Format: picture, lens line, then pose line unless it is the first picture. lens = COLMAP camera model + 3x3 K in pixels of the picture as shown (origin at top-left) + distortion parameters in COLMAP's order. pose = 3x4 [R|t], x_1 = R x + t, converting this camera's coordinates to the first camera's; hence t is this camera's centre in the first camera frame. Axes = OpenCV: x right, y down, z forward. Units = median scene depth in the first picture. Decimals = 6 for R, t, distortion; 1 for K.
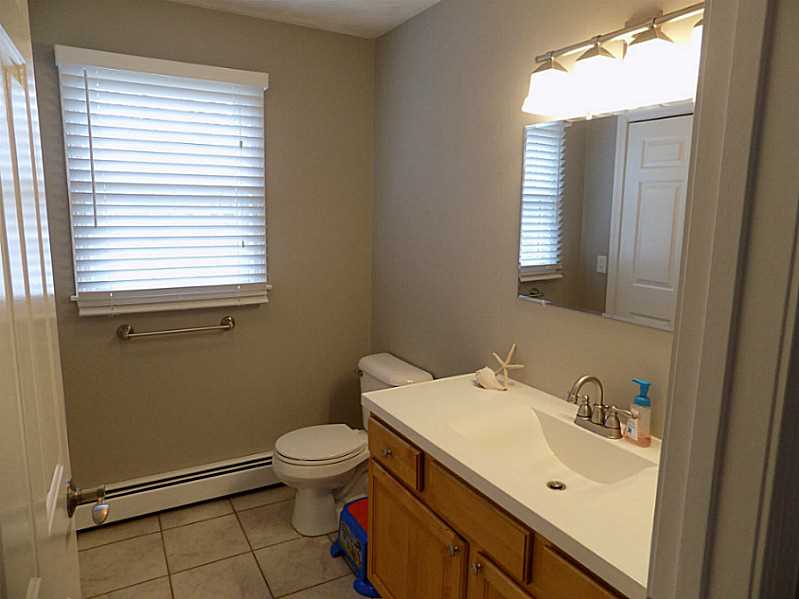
lens RADIAL K [[535.1, 0, 399.5], [0, 535.1, 299.5], [0, 0, 1]] dist [-0.057111, 0.004763]
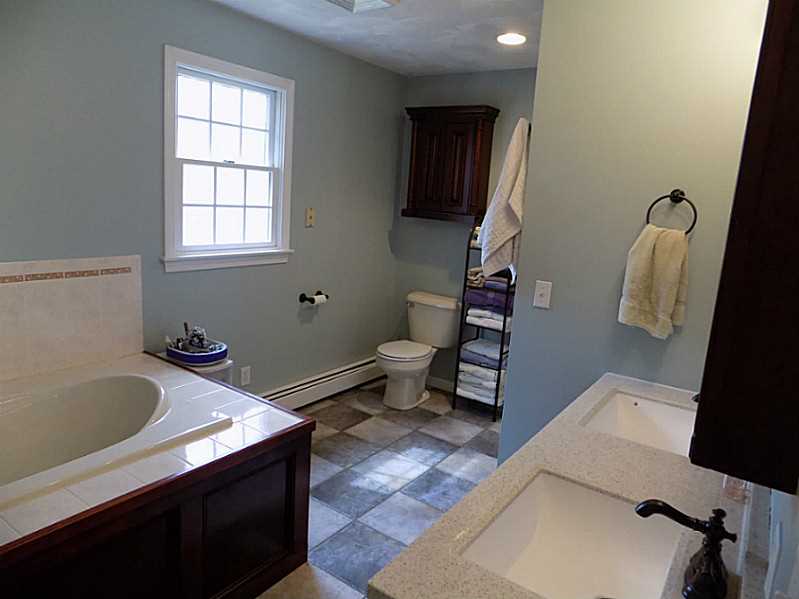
lens RADIAL K [[535.1, 0, 399.5], [0, 535.1, 299.5], [0, 0, 1]] dist [-0.057111, 0.004763]
pose [[0.907436, -0.040152, 0.418267, -0.777884], [0.017926, 0.998217, 0.056935, 0.039221], [-0.419807, -0.044167, 0.906538, -0.383481]]
